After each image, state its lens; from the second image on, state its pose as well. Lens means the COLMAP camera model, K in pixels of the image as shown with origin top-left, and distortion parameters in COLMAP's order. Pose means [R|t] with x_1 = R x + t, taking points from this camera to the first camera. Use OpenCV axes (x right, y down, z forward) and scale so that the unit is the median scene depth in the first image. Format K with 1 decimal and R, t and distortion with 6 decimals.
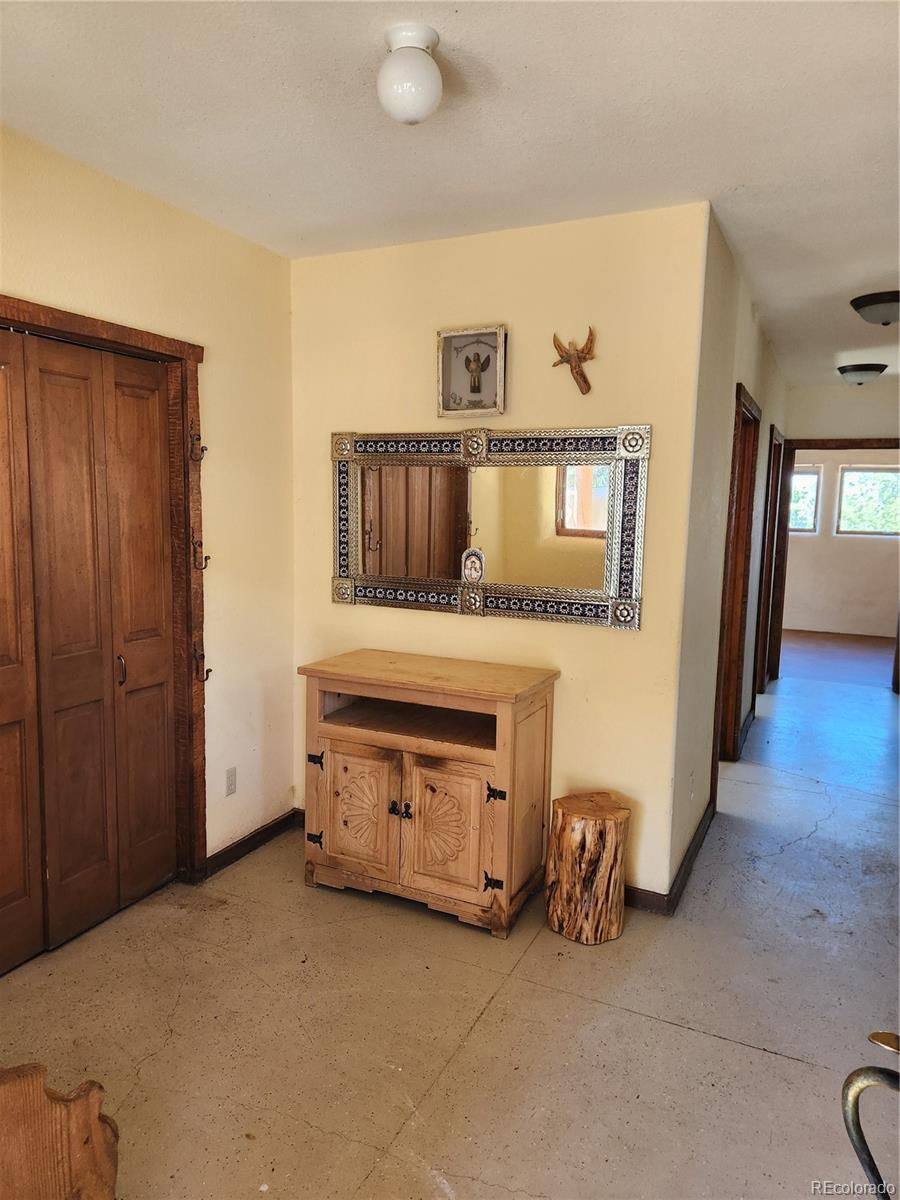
lens RADIAL K [[807.0, 0, 449.2], [0, 807.0, 597.7], [0, 0, 1]] dist [0.069009, -0.042301]
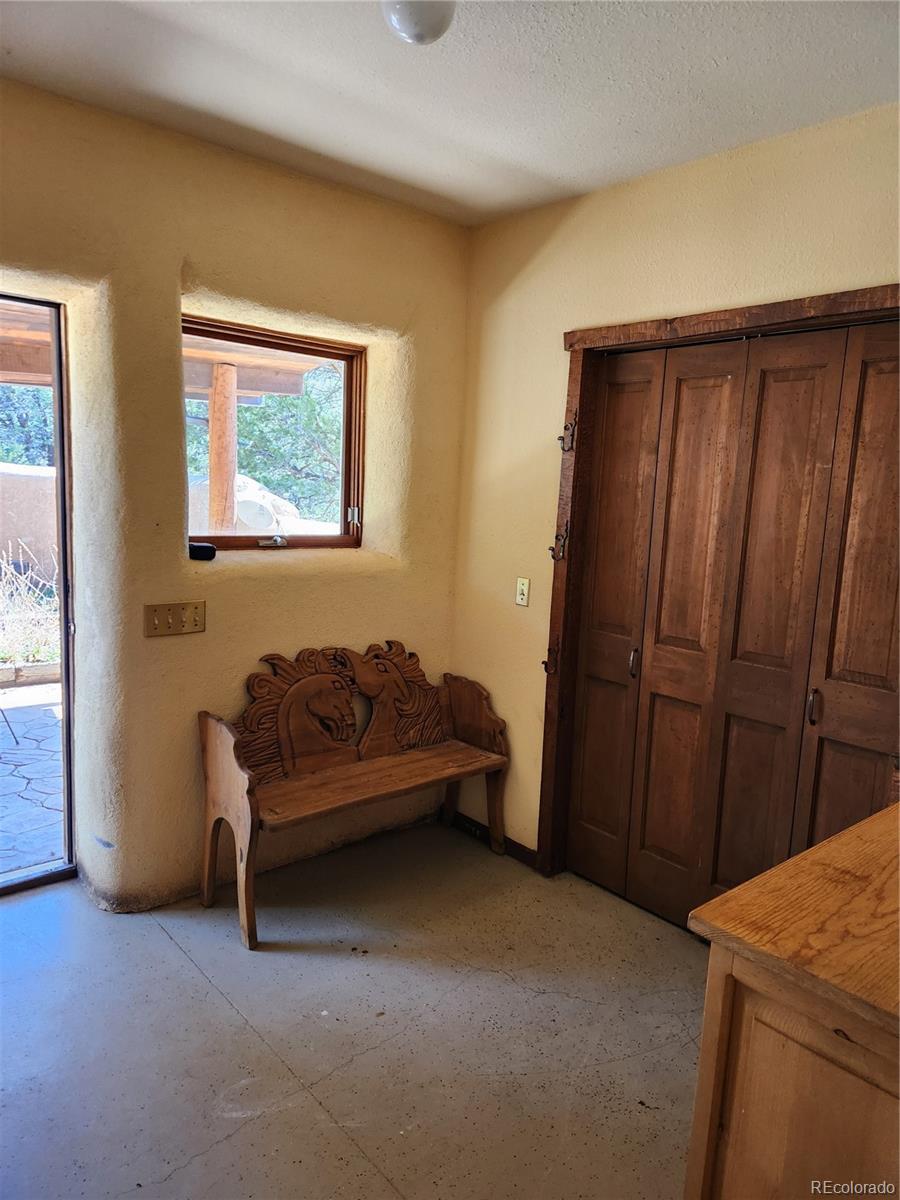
lens RADIAL K [[807.0, 0, 449.7], [0, 807.0, 601.7], [0, 0, 1]] dist [0.069009, -0.042301]
pose [[-0.395368, 0.082413, -0.914818, 0.559982], [-0.177177, 0.970420, 0.163994, -0.096528], [0.901273, 0.226923, -0.369071, 1.044904]]
